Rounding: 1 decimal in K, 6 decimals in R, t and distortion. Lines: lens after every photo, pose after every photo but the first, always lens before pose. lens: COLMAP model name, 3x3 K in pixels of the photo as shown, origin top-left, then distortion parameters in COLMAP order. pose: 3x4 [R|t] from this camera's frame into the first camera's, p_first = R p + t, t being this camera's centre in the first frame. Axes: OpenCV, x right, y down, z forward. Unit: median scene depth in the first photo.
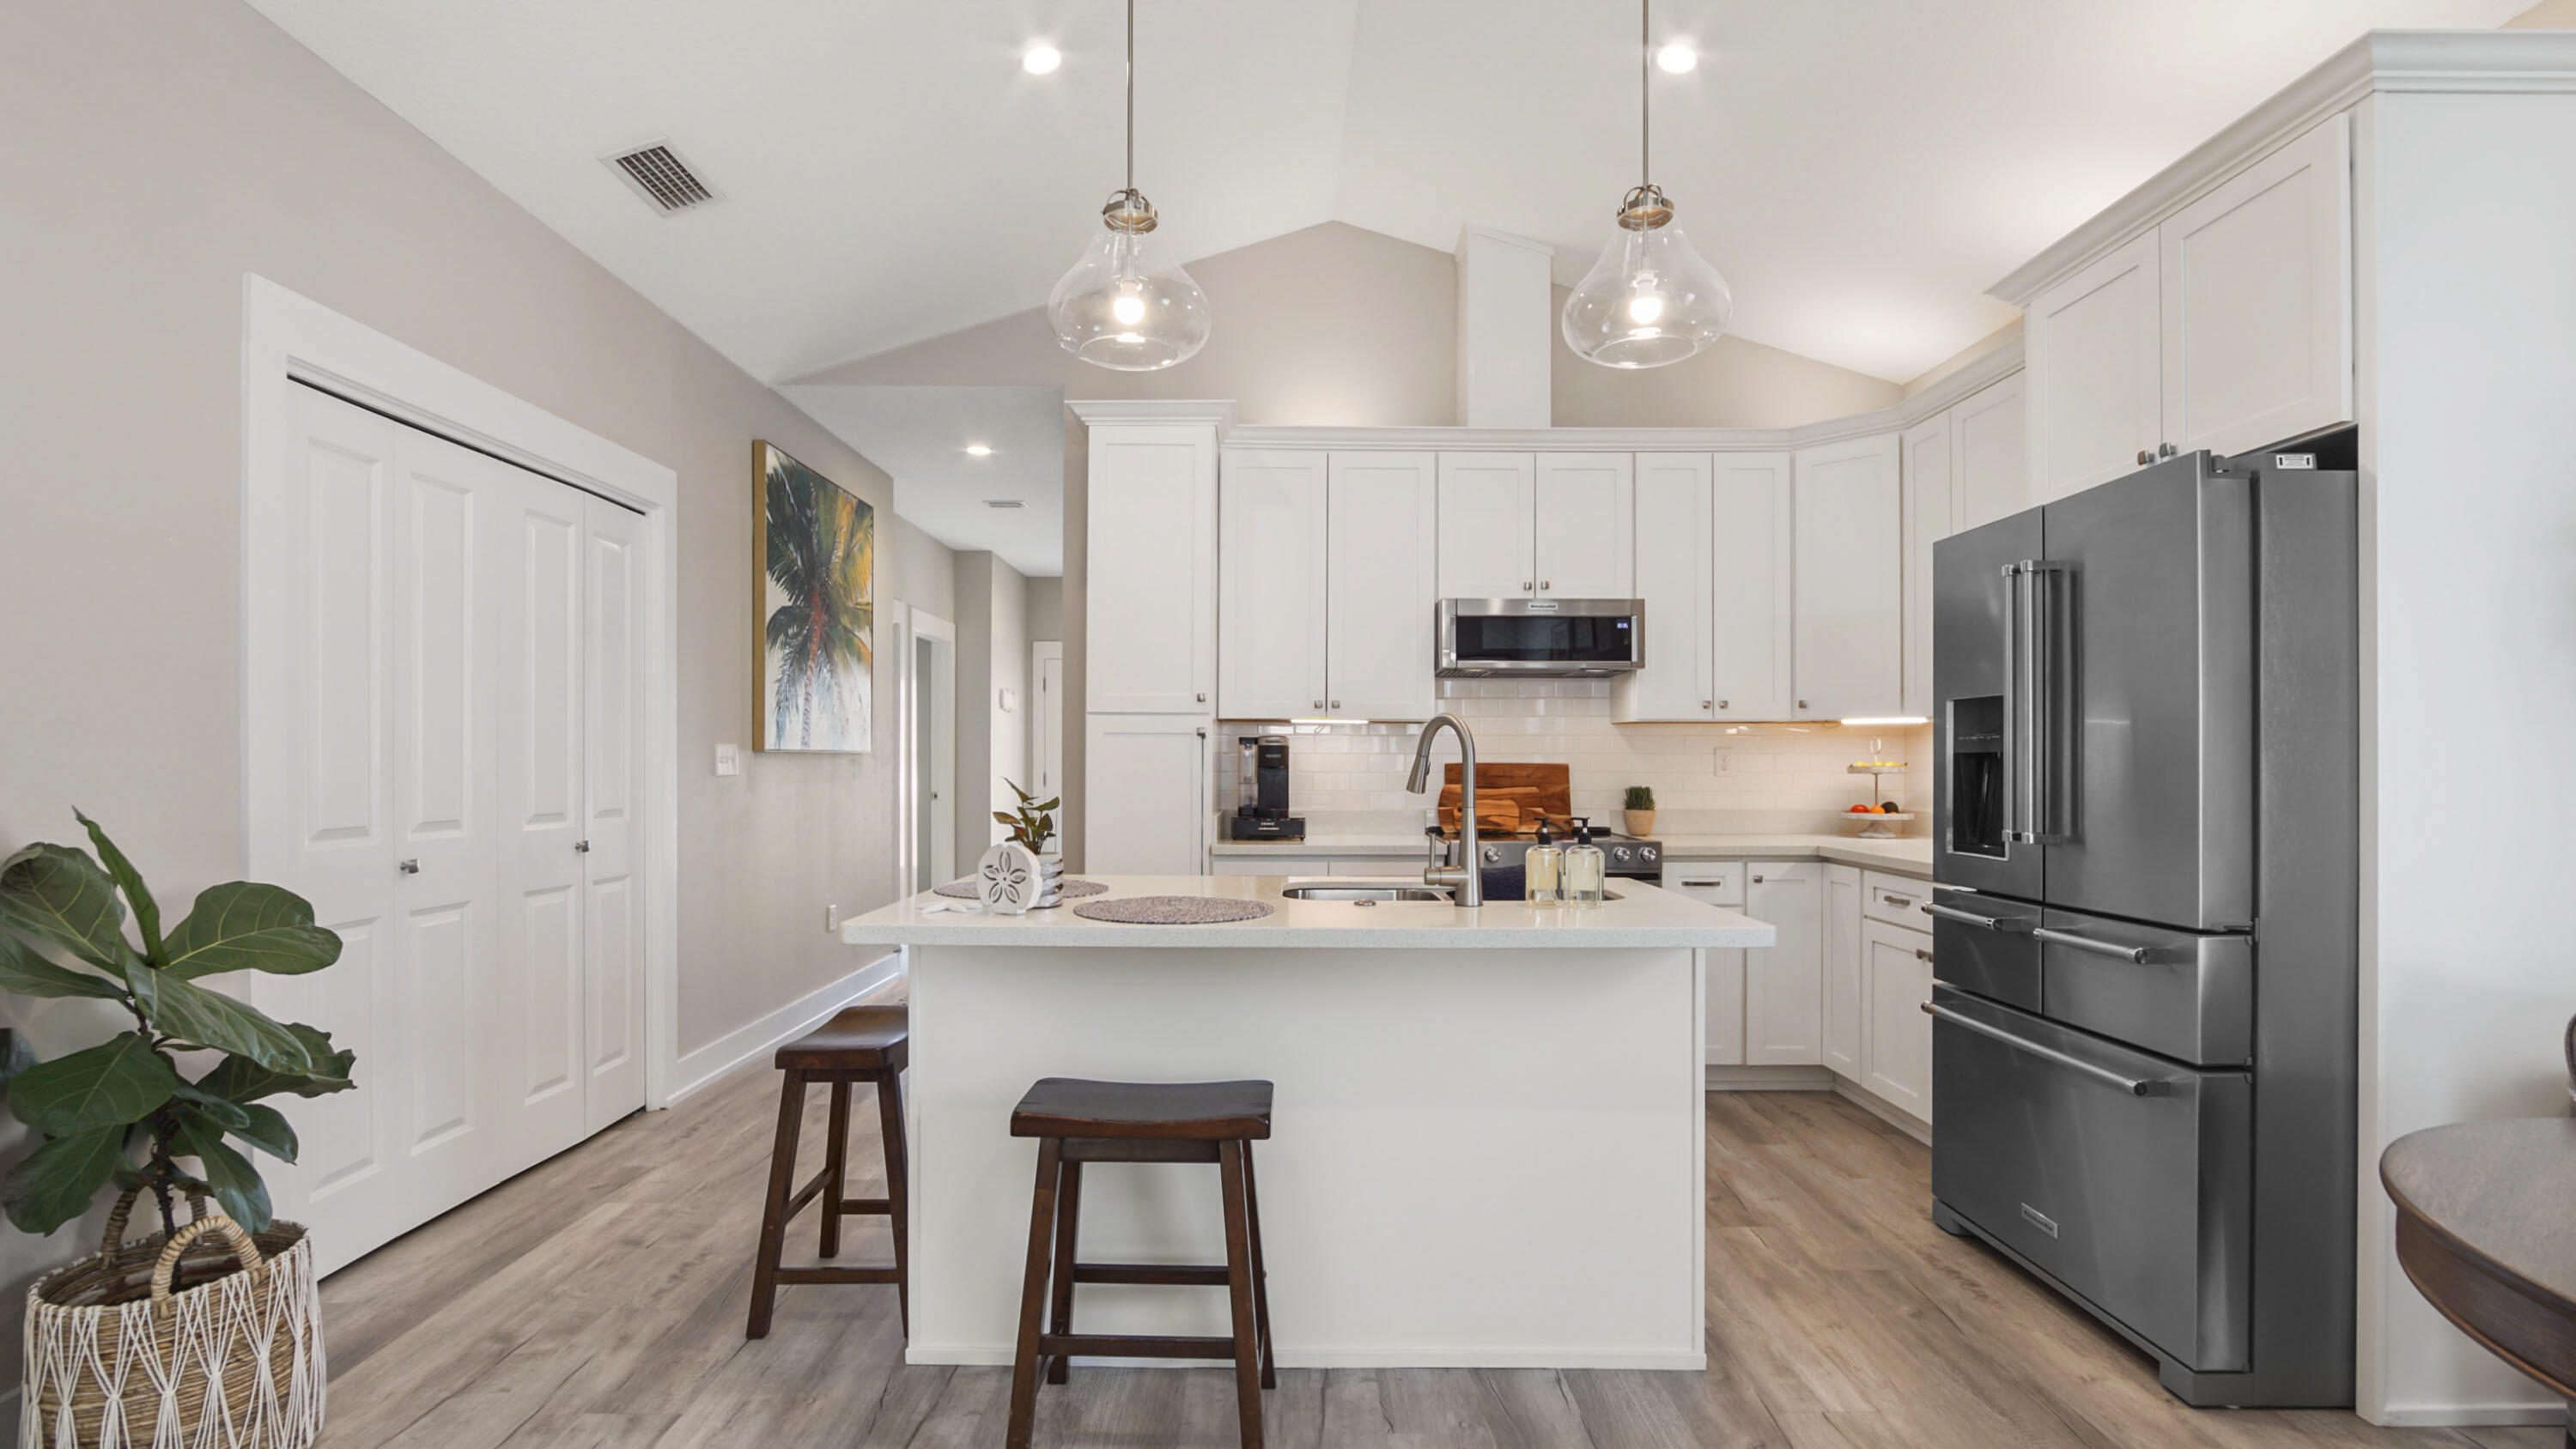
lens RADIAL K [[1158.8, 0, 1266.6], [0, 1158.8, 785.7], [0, 0, 1]] dist [-0.018411, -0.000343]
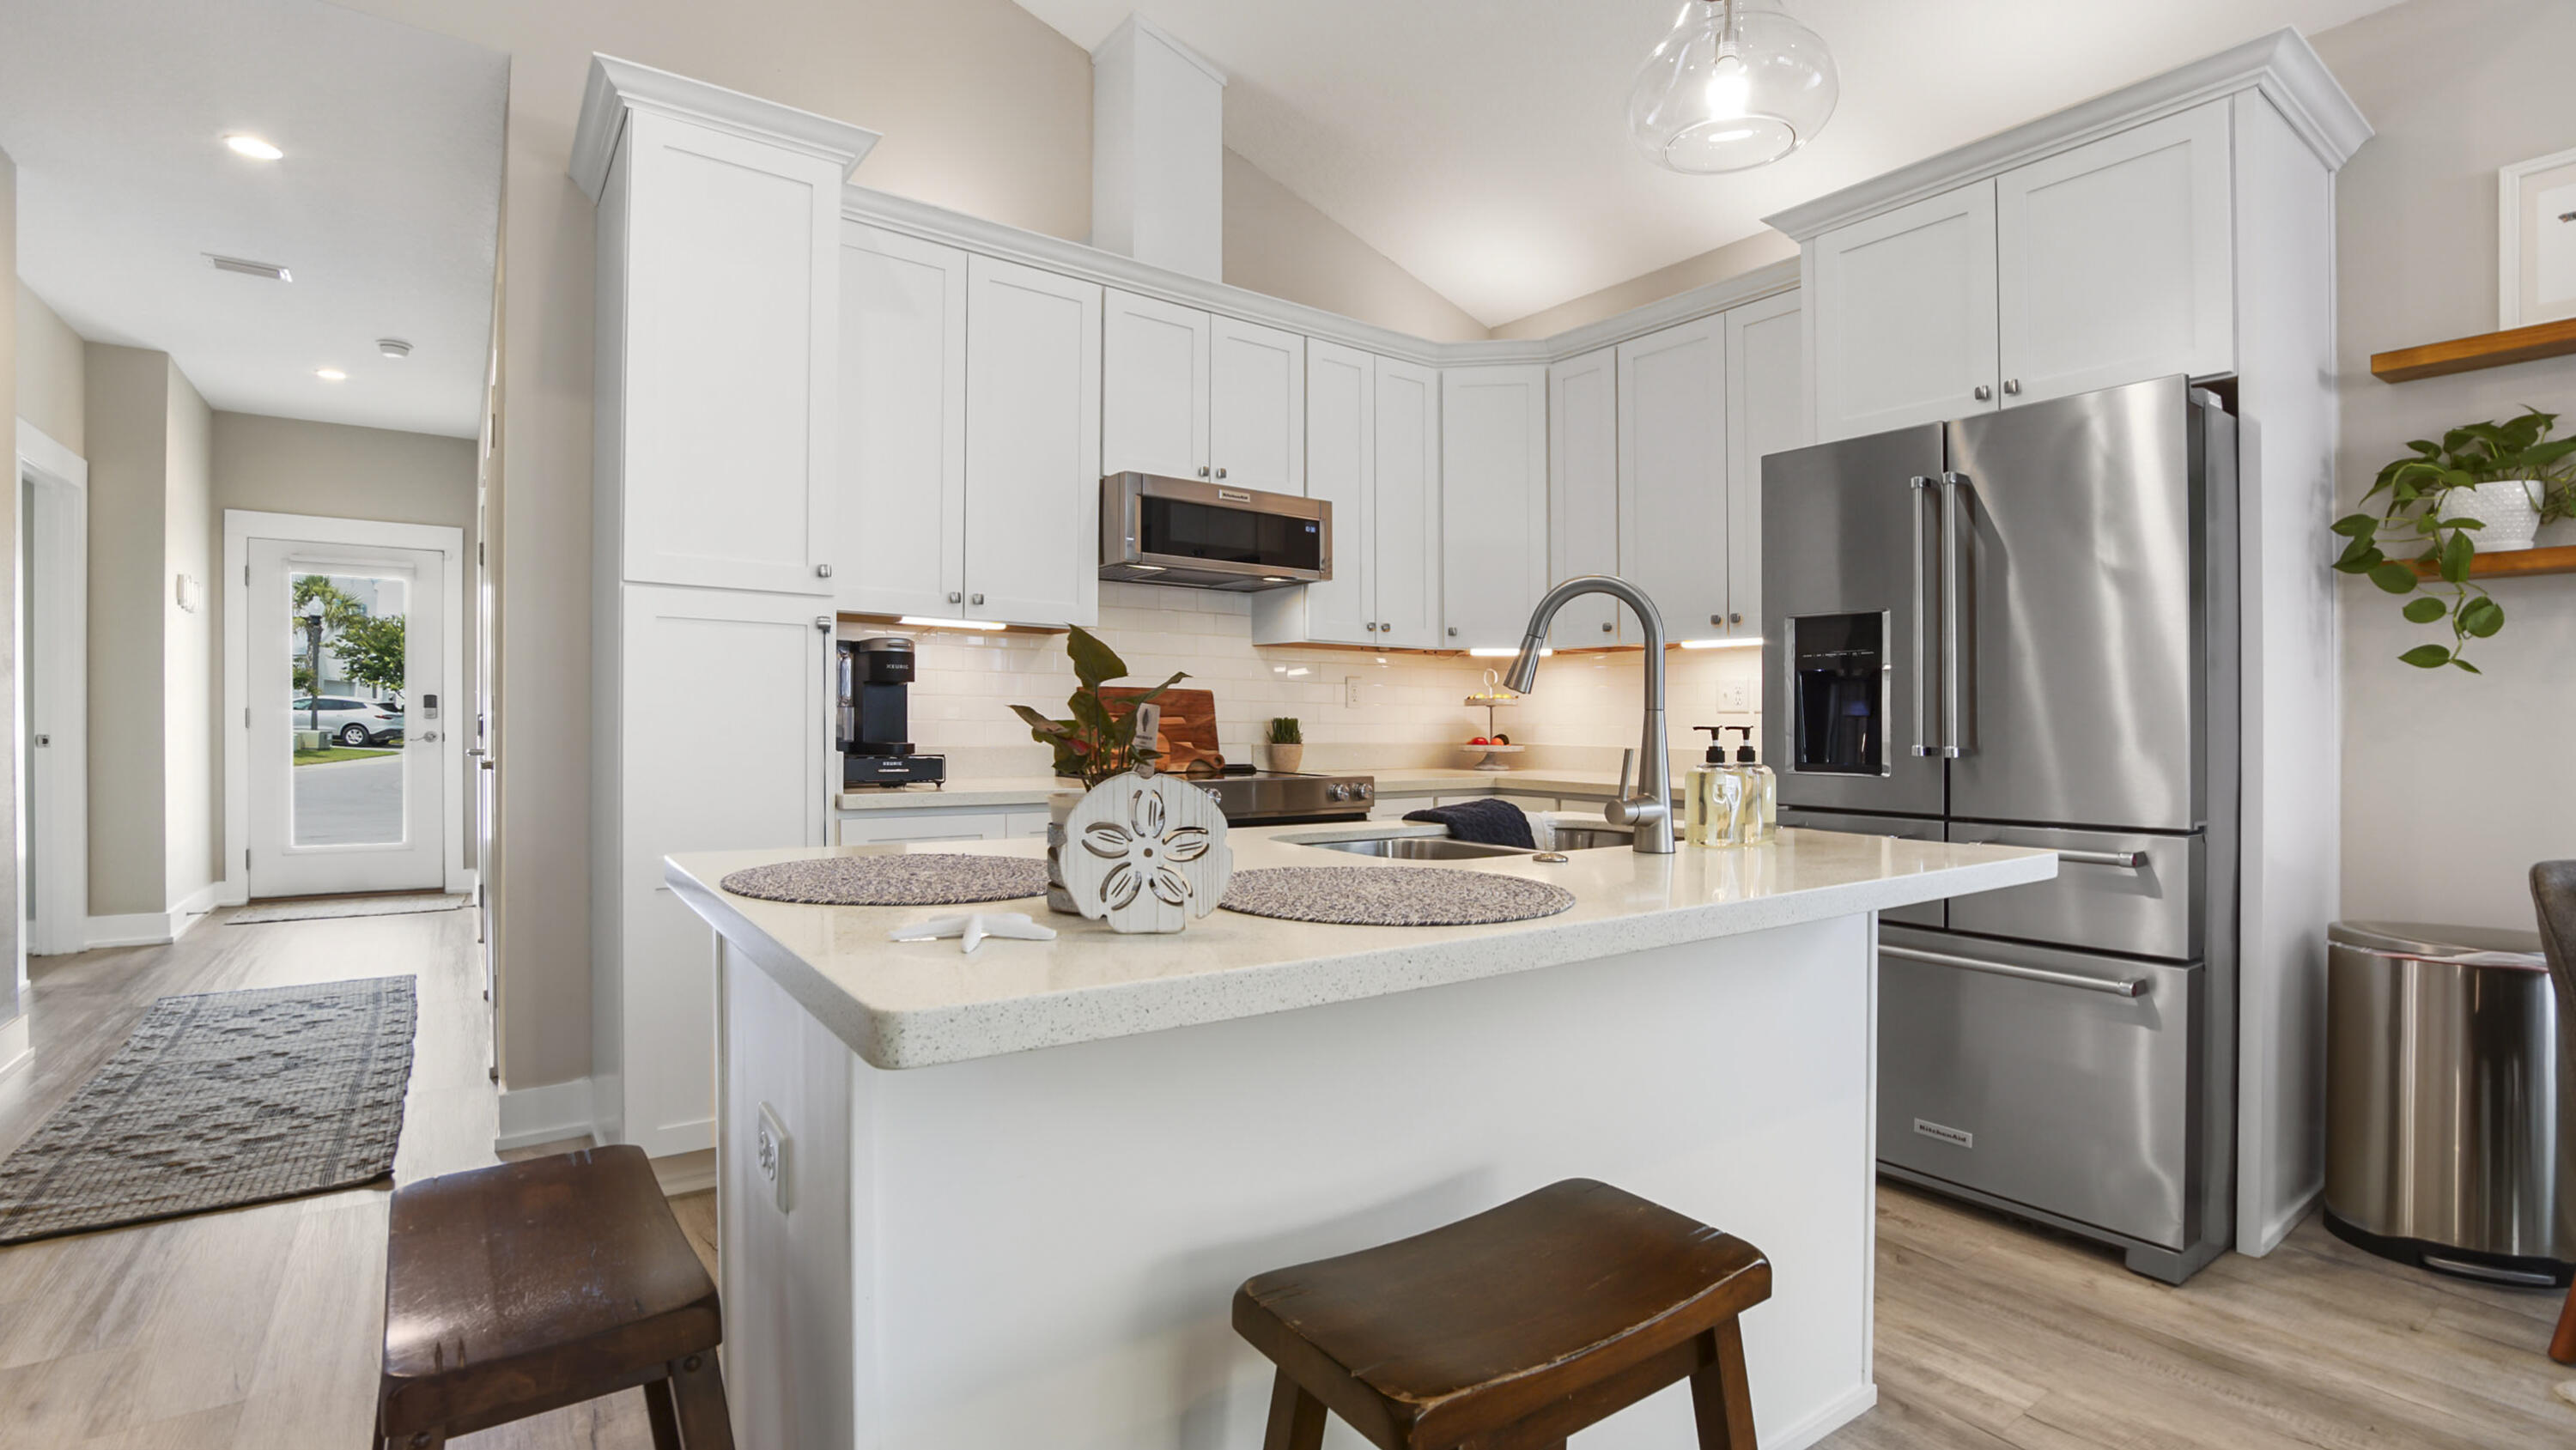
lens RADIAL K [[1160.9, 0, 1273.8], [0, 1160.9, 730.3], [0, 0, 1]] dist [-0.029130, -0.000067]
pose [[0.805342, 0.002982, 0.592803, -0.225408], [0.003508, 0.999946, -0.009795, 0.020343], [-0.592800, 0.009968, 0.805288, 0.309680]]
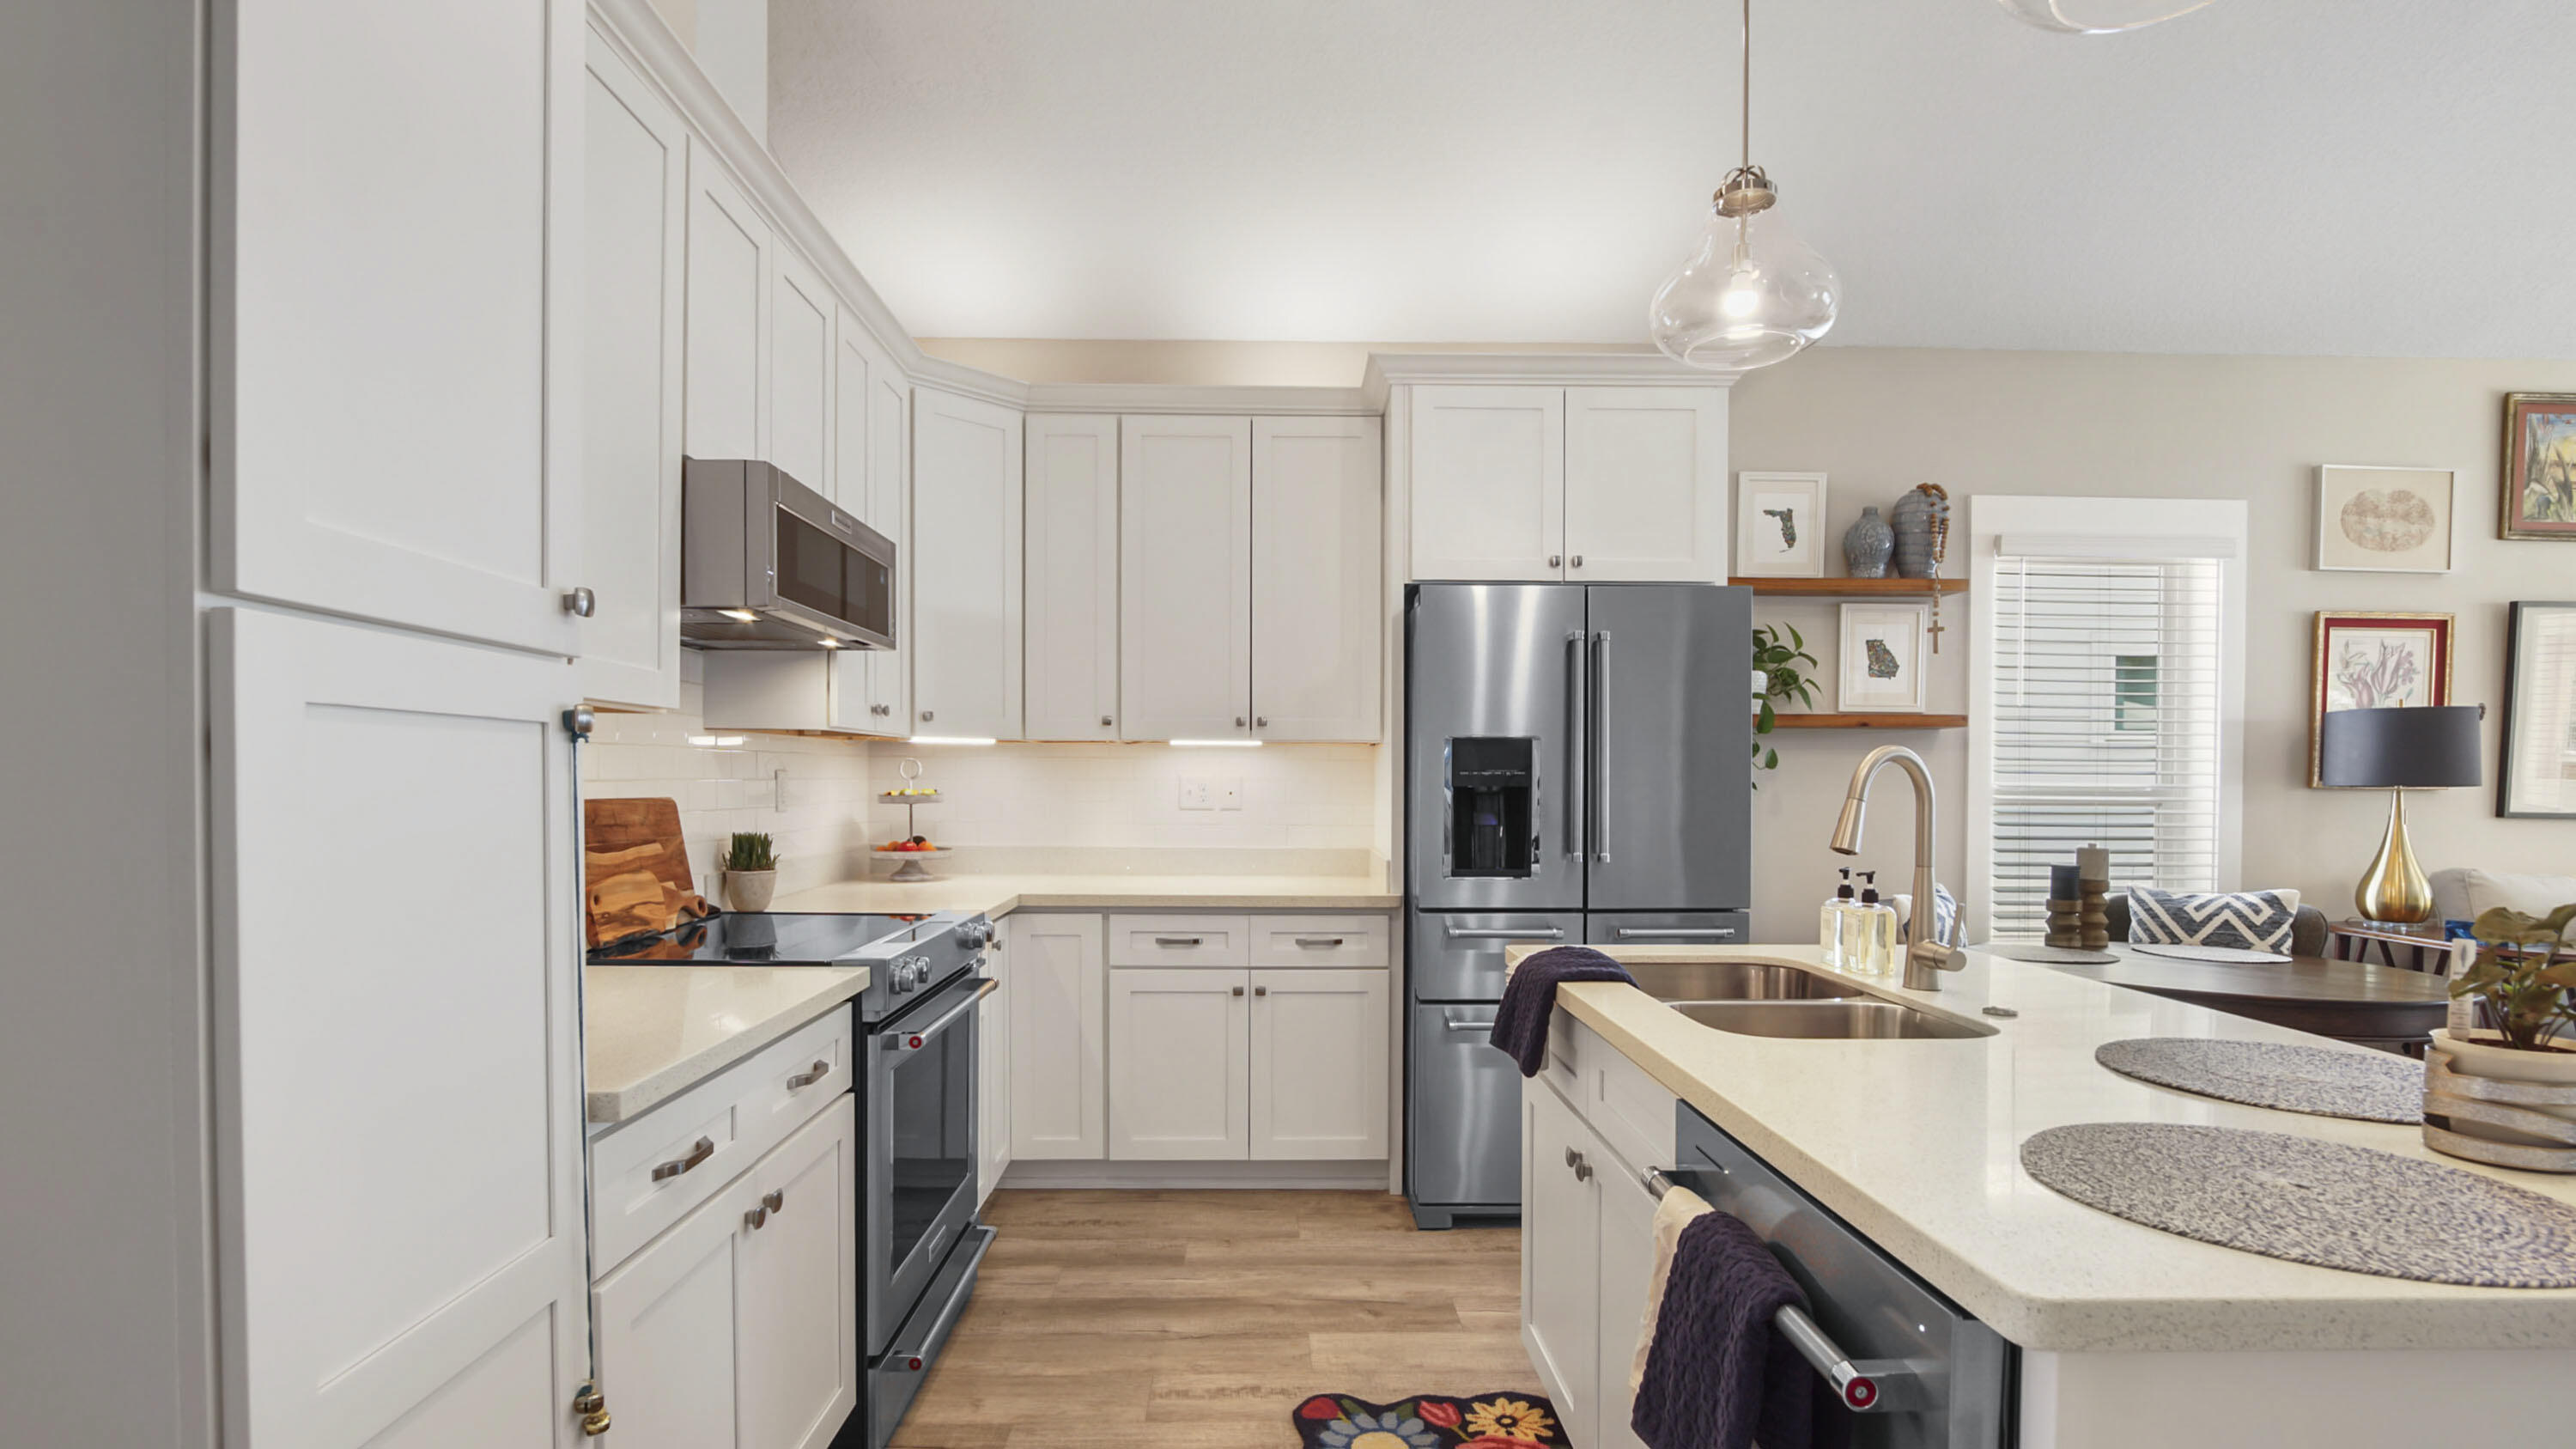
lens RADIAL K [[1190.7, 0, 1280.0], [0, 1190.7, 824.4], [0, 0, 1]] dist [-0.018511, 0.001144]
pose [[-0.029978, -0.041488, 0.998689, -0.342800], [0.018196, 0.998950, 0.042045, -0.027639], [-0.999385, 0.019432, -0.029192, 0.784354]]
